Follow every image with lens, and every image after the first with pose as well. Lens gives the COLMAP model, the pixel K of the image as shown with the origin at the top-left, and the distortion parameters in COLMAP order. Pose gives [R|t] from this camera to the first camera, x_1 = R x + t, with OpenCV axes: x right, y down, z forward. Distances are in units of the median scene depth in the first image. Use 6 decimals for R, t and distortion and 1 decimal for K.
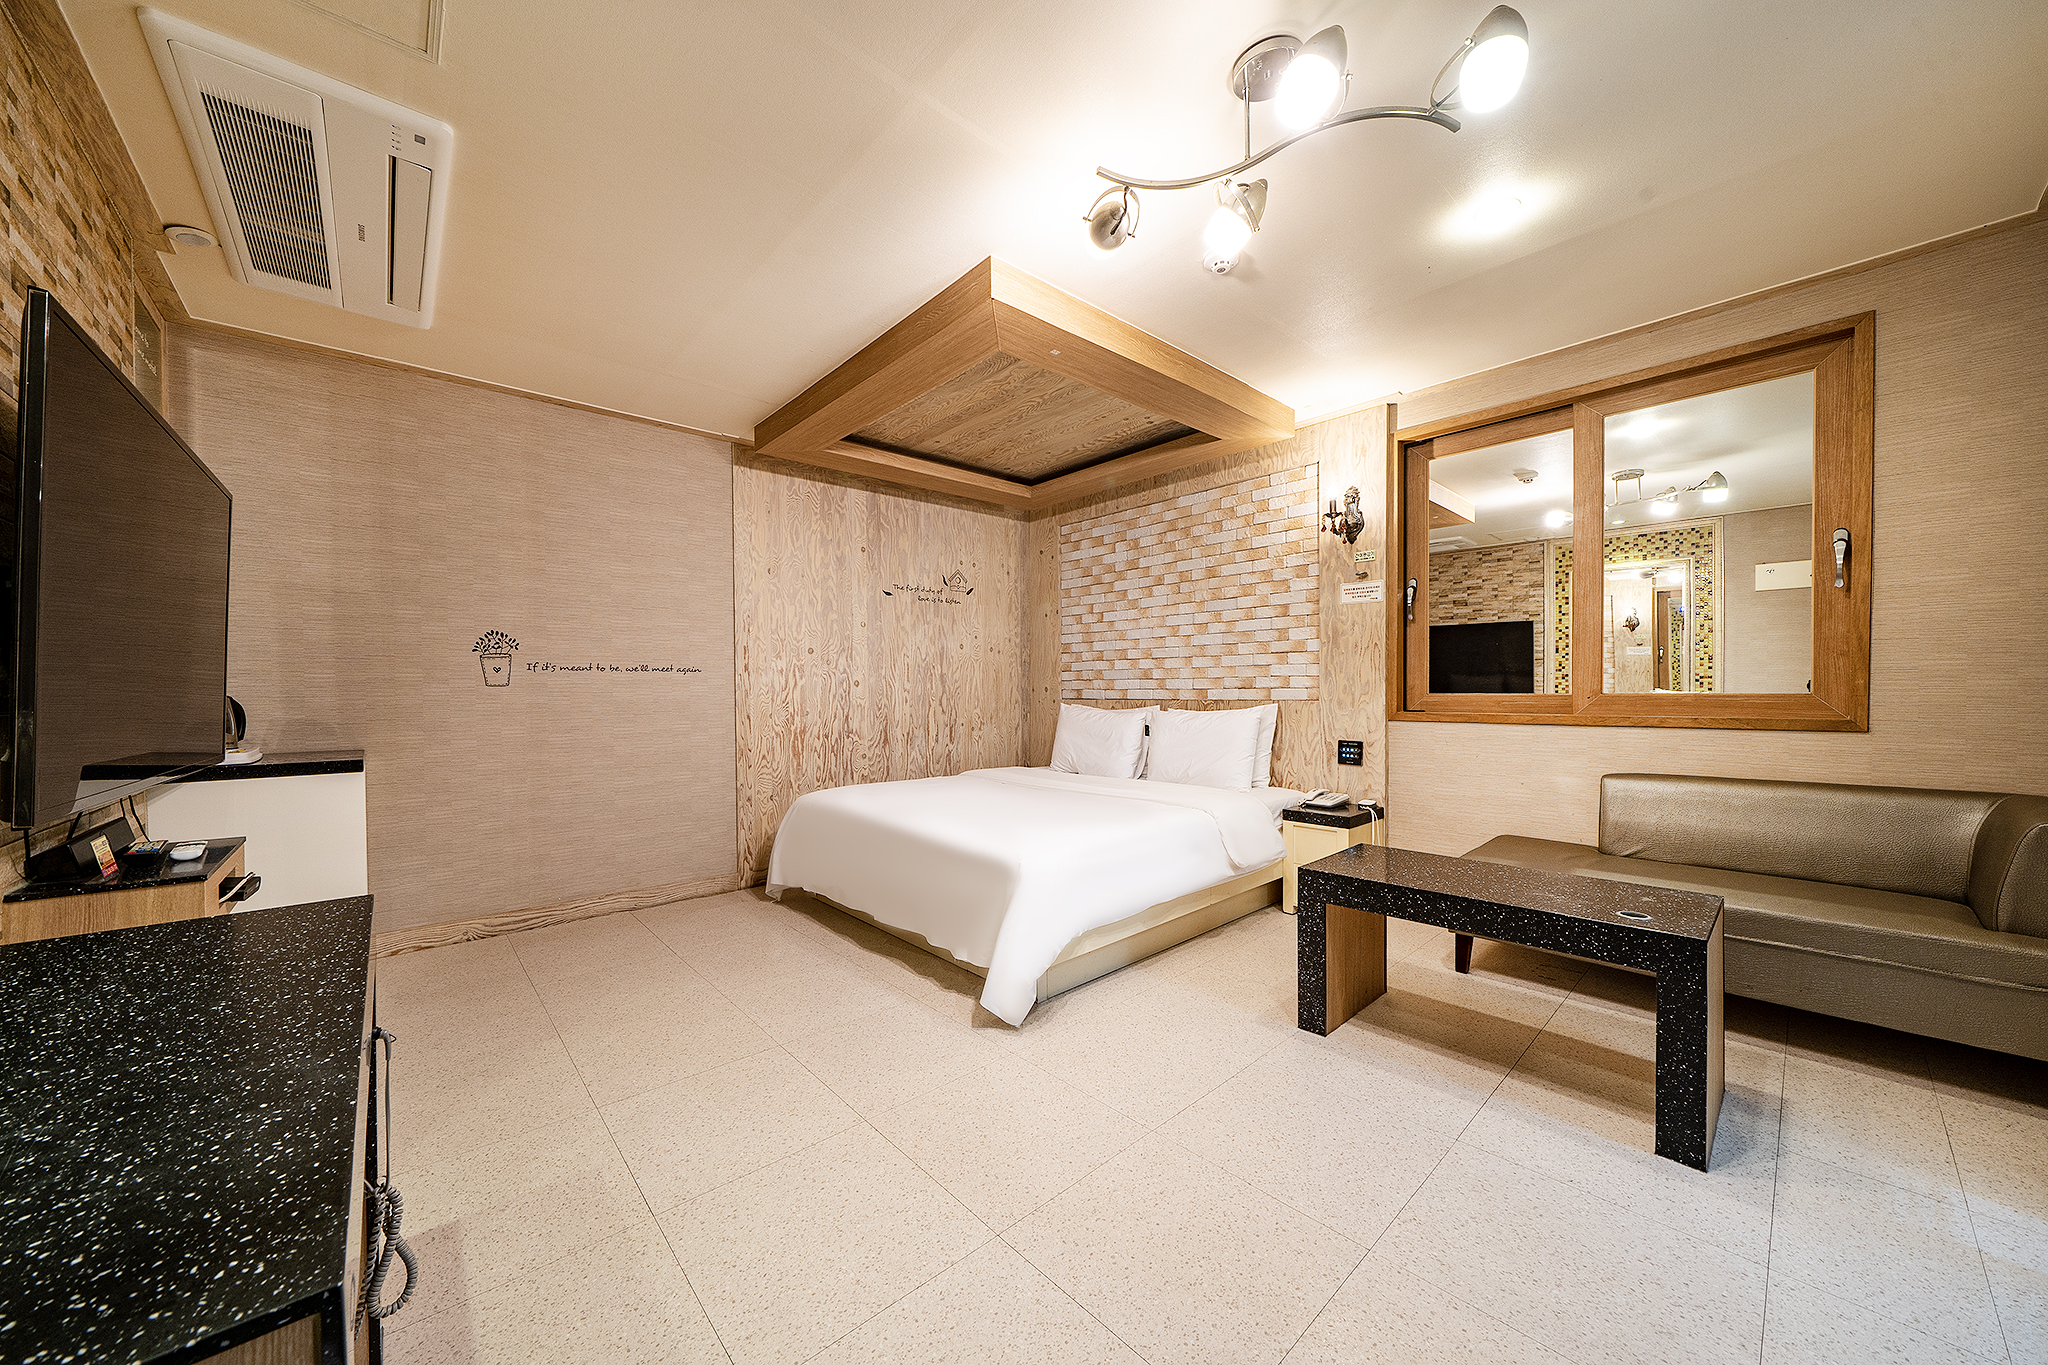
lens RADIAL K [[714.3, 0, 1009.8], [0, 714.3, 693.3], [0, 0, 1]] dist [-0.010787, -0.000120]
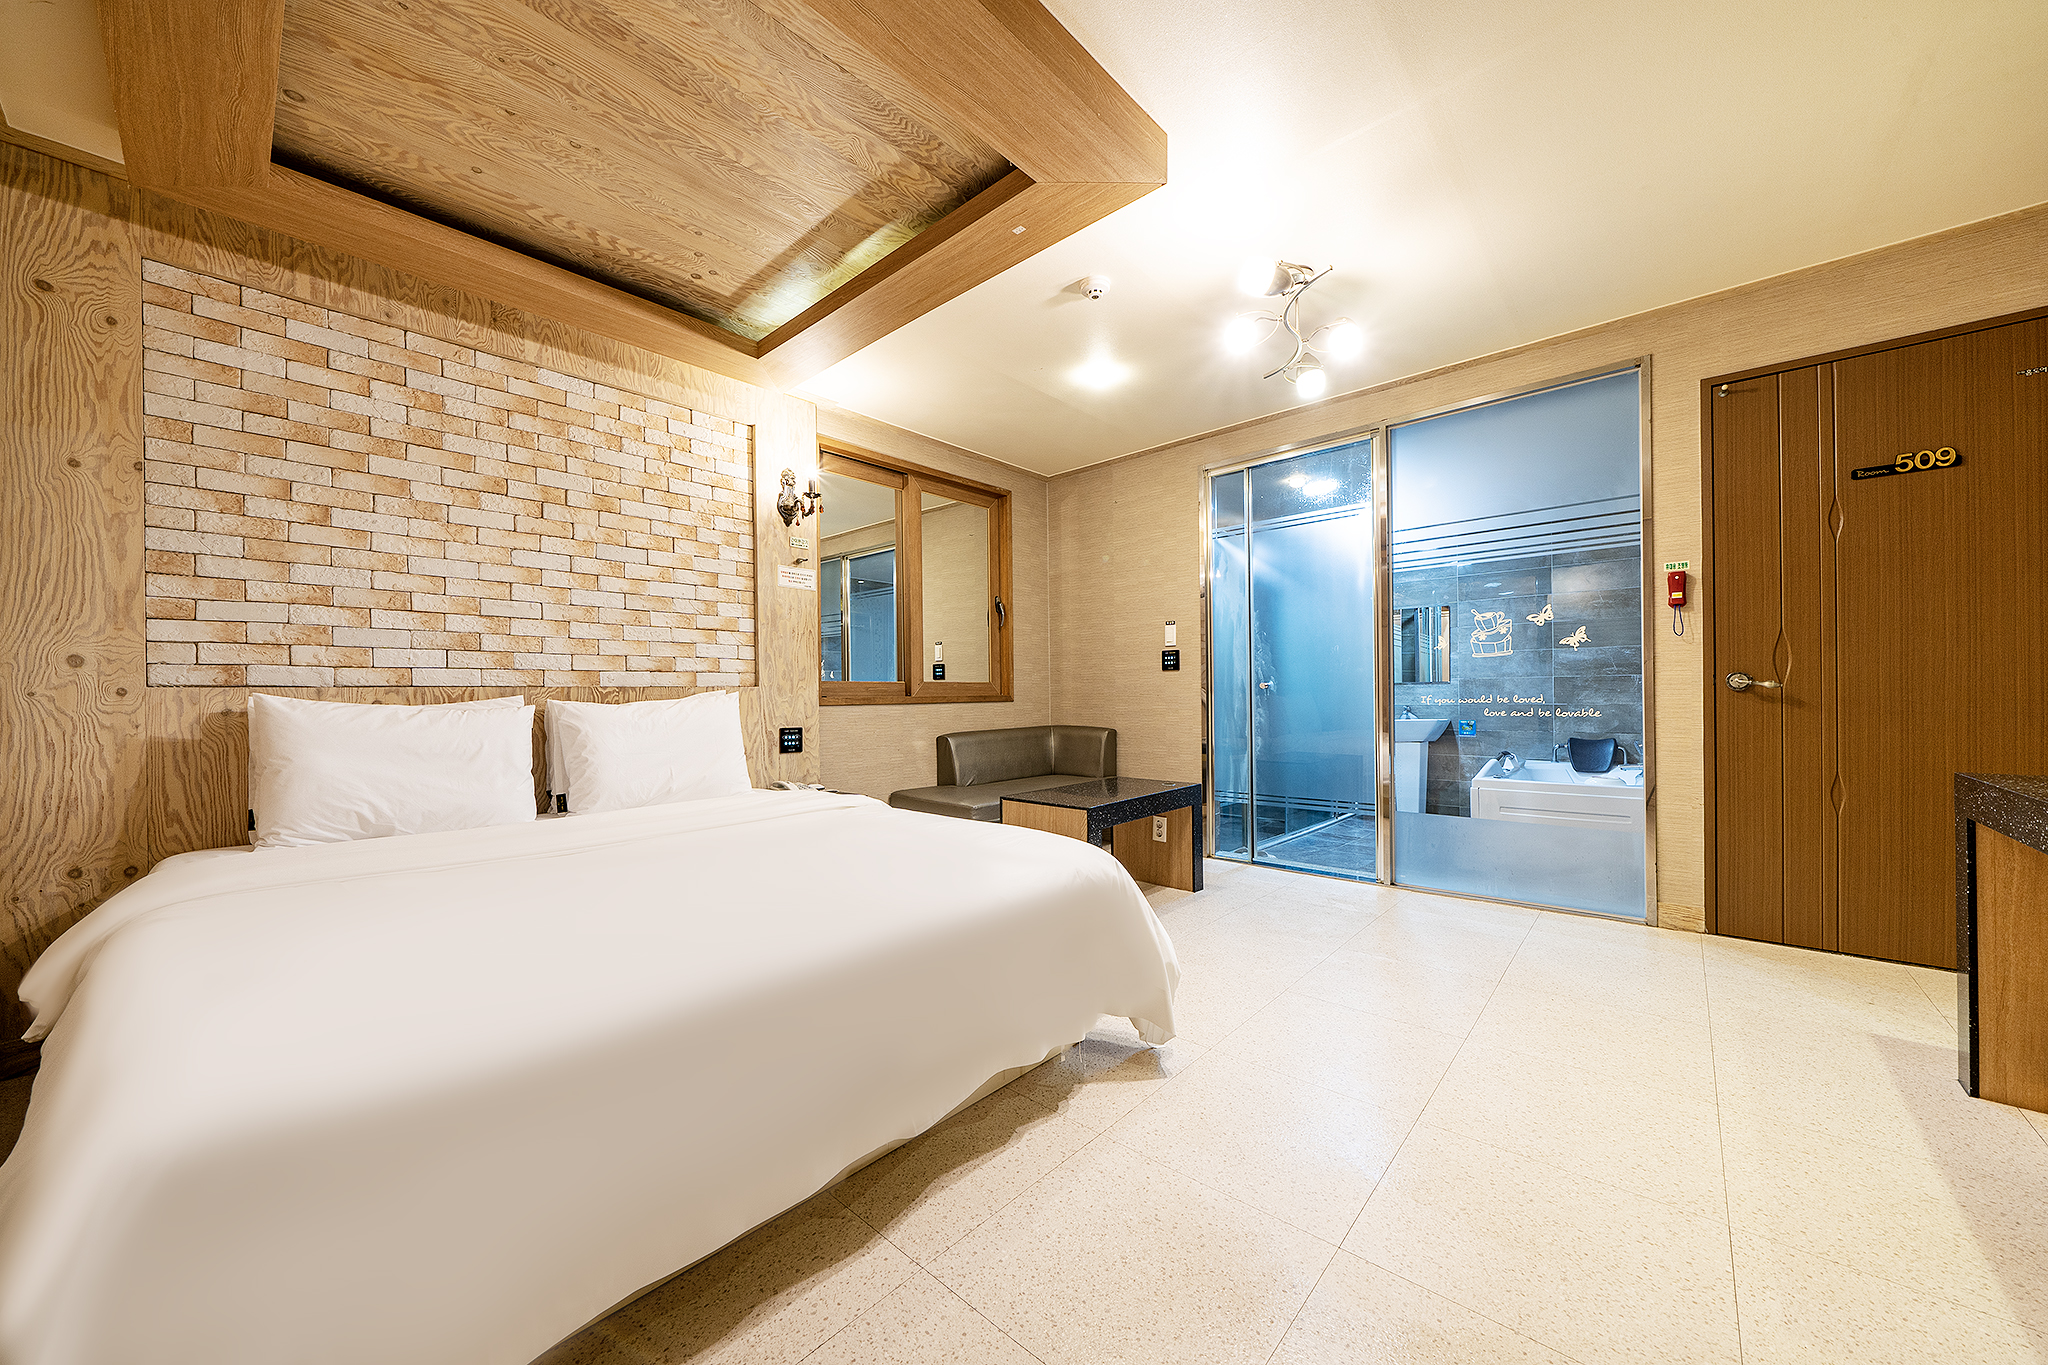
lens RADIAL K [[721.3, 0, 1012.5], [0, 721.3, 688.3], [0, 0, 1]] dist [-0.002735, -0.000136]
pose [[-0.096121, 0.015025, 0.995256, -0.437098], [0.014469, 0.999802, -0.013697, 0.025111], [-0.995265, 0.013084, -0.096319, 0.649828]]
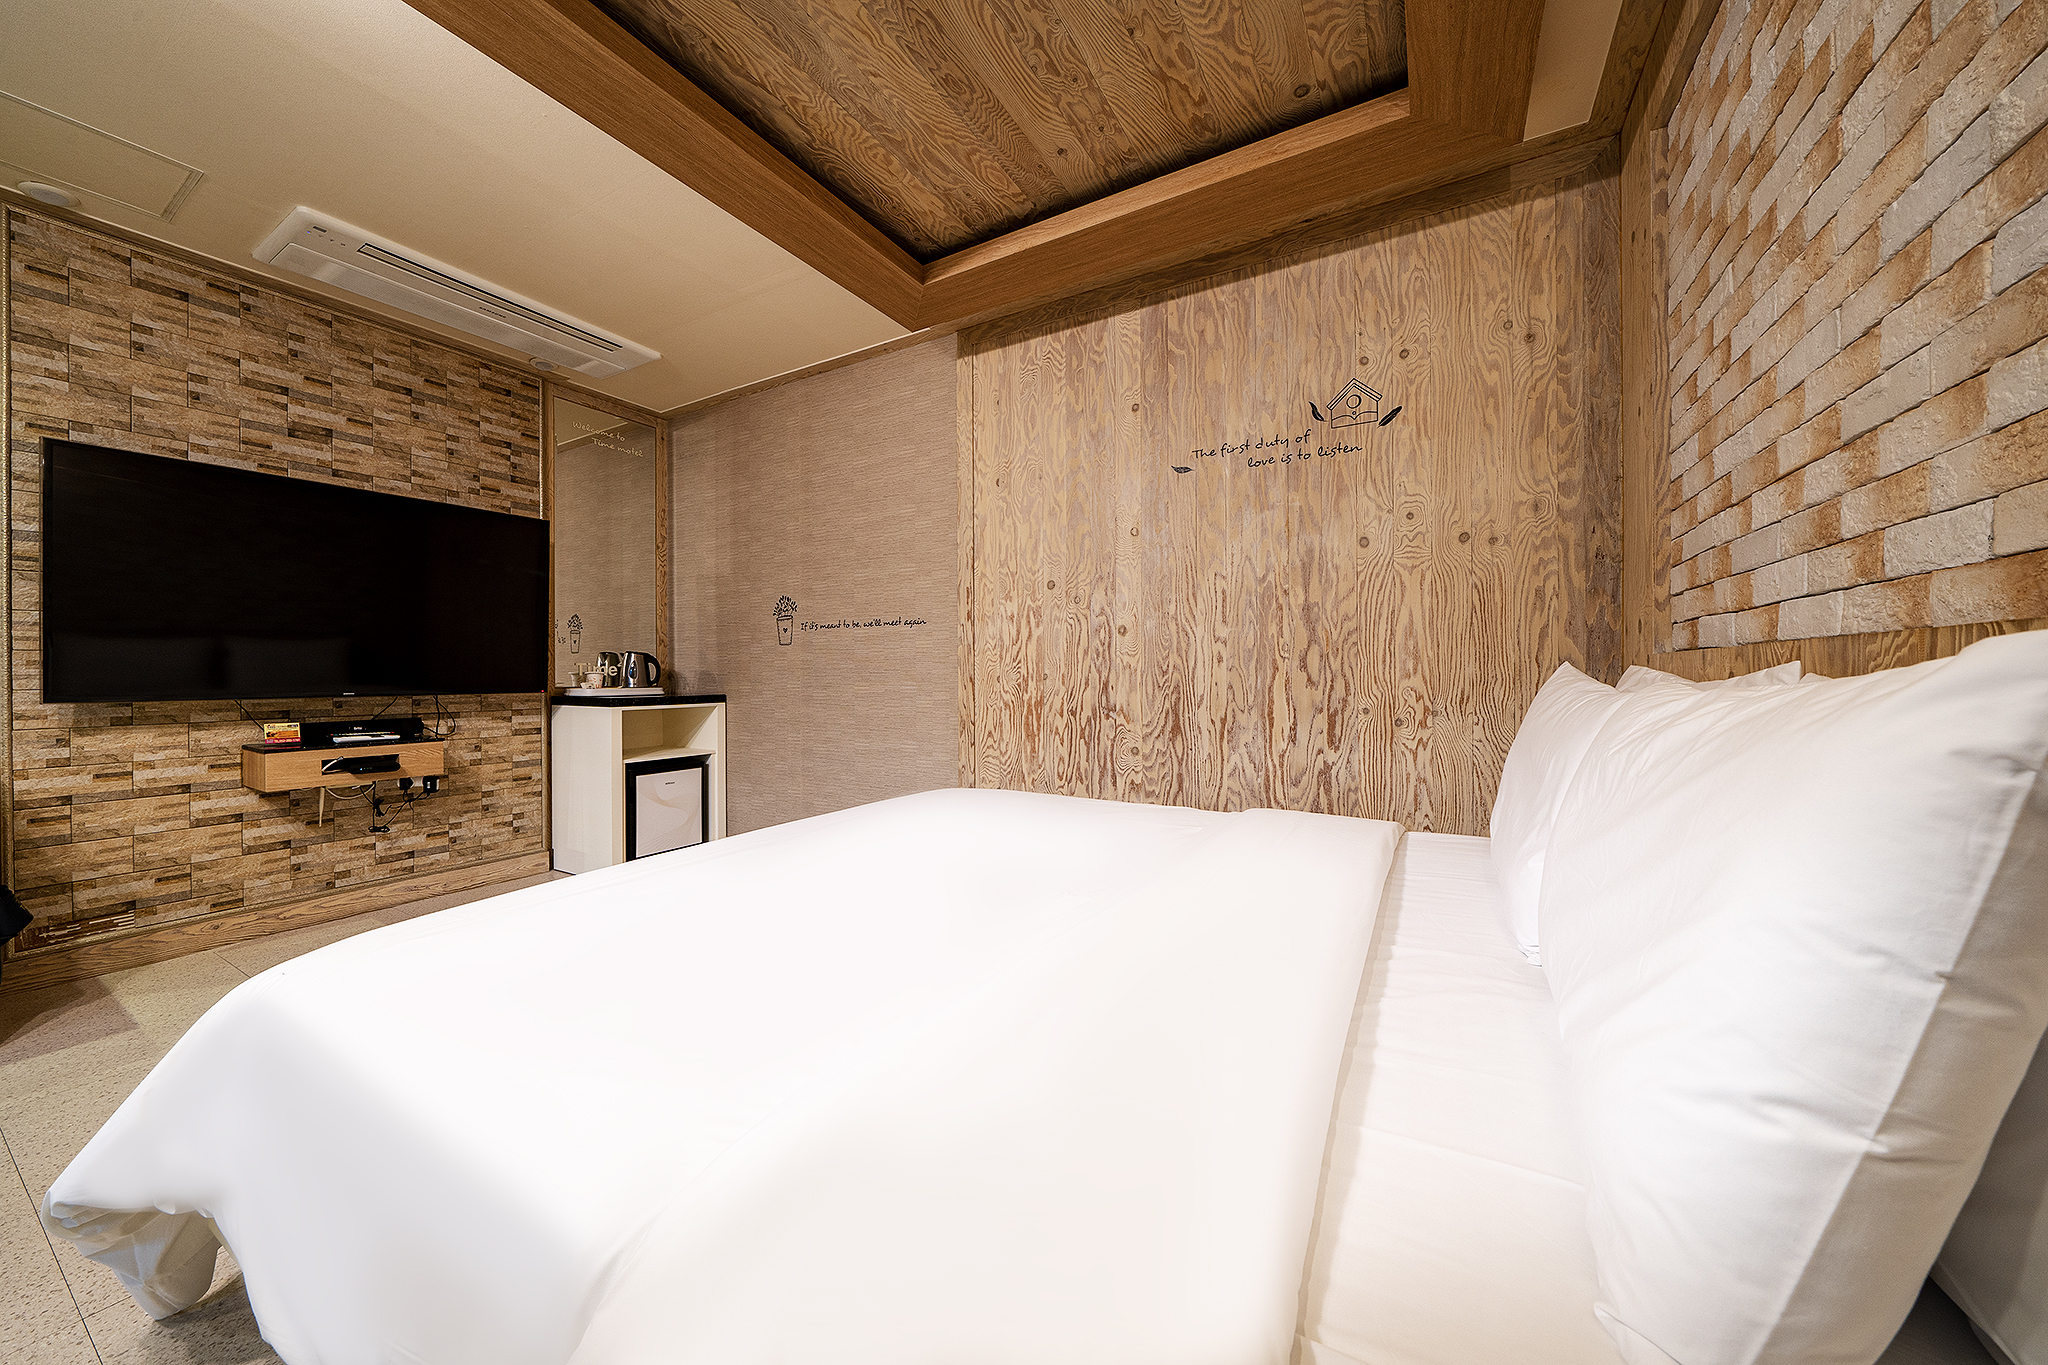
lens RADIAL K [[714.3, 0, 1017.8], [0, 714.3, 671.2], [0, 0, 1]] dist [-0.010787, -0.000120]
pose [[0.307588, 0.003414, -0.951513, 0.337442], [-0.003591, 0.999991, 0.002427, 0.019876], [0.951513, 0.002671, 0.307598, 0.720952]]
